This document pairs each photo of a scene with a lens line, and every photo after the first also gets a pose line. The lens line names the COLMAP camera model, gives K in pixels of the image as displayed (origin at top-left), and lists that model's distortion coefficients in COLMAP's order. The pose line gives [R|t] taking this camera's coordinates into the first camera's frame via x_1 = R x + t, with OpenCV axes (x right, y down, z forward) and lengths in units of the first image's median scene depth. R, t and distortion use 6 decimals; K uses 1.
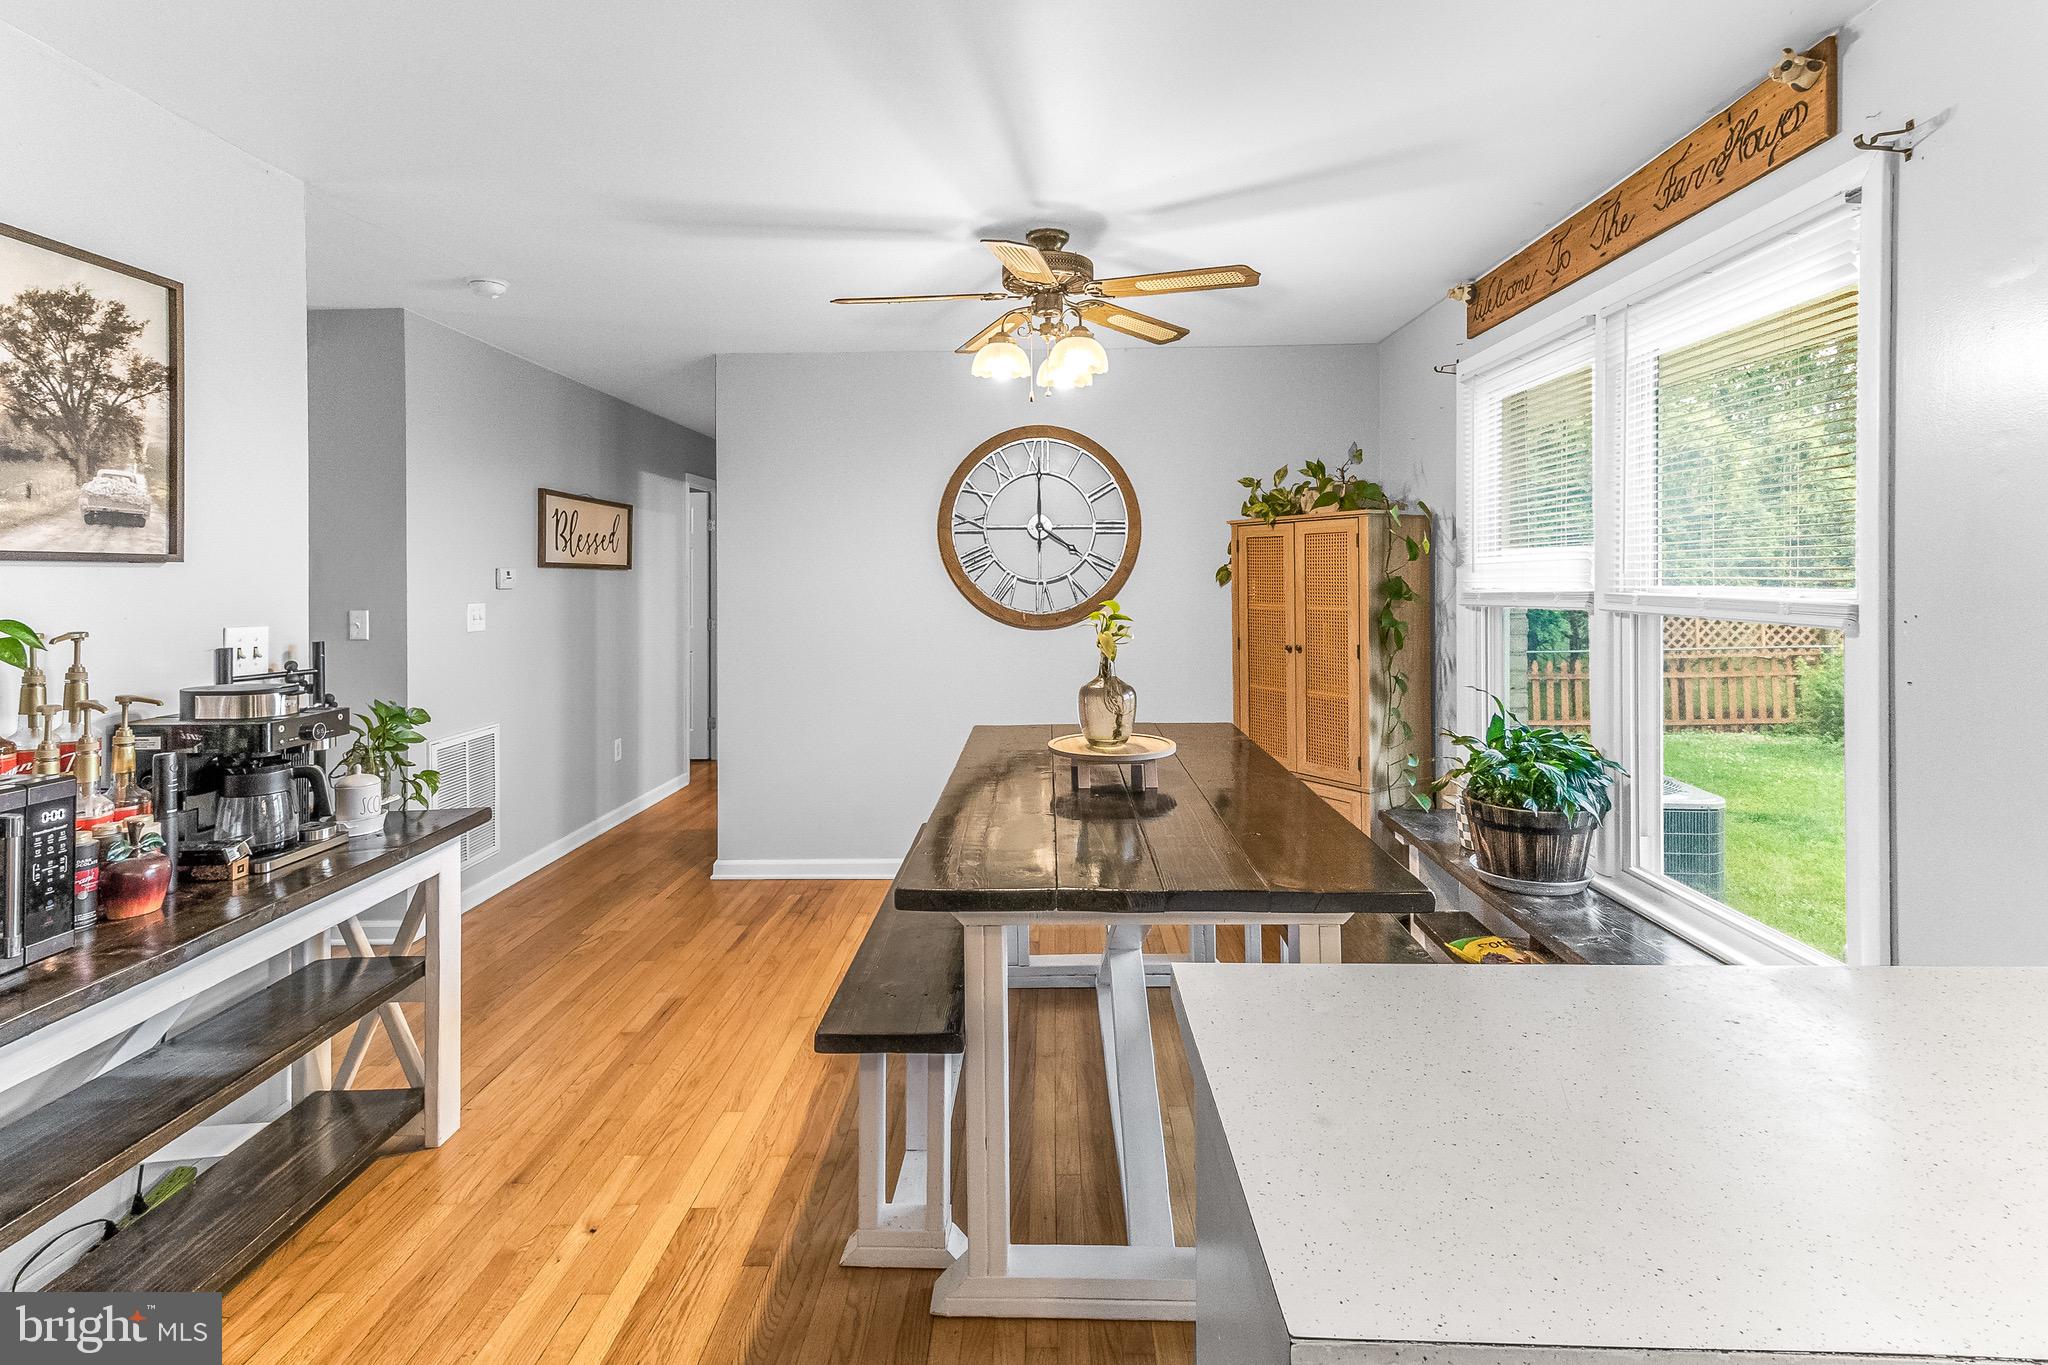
lens RADIAL K [[960.6, 0, 1022.3], [0, 960.6, 575.6], [0, 0, 1]] dist [0.001725, 0.000166]
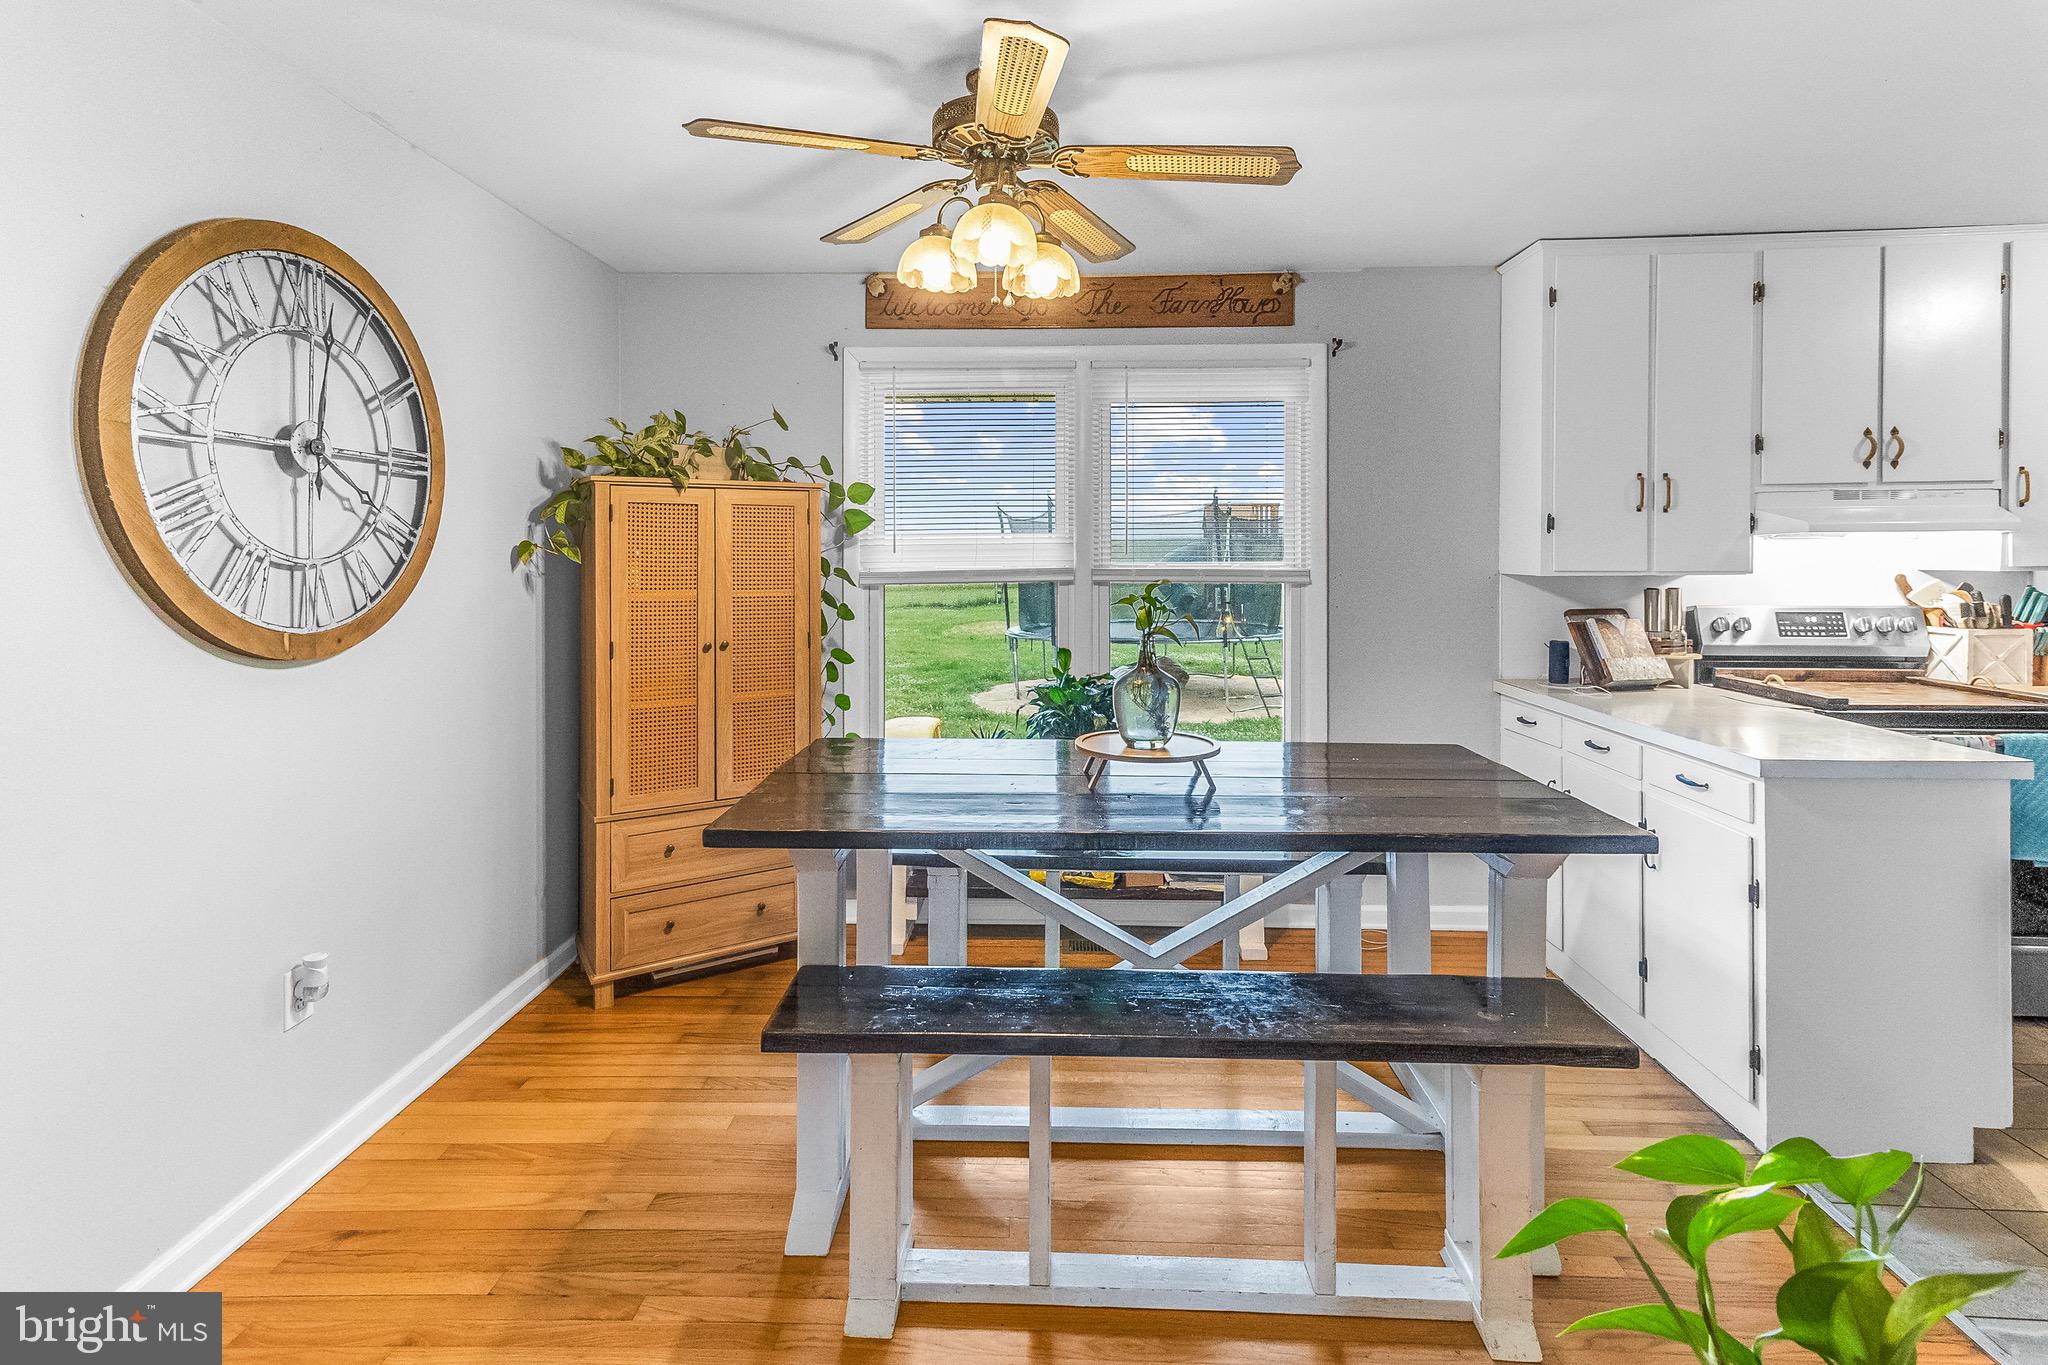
lens RADIAL K [[996.7, 0, 1025.3], [0, 996.7, 565.2], [0, 0, 1]] dist [0.001421, 0.016674]
pose [[-0.000057, -0.001371, 0.999999, -0.552499], [-0.001106, 0.999998, 0.001371, 0.006771], [-0.999999, -0.001106, -0.000059, 0.747784]]
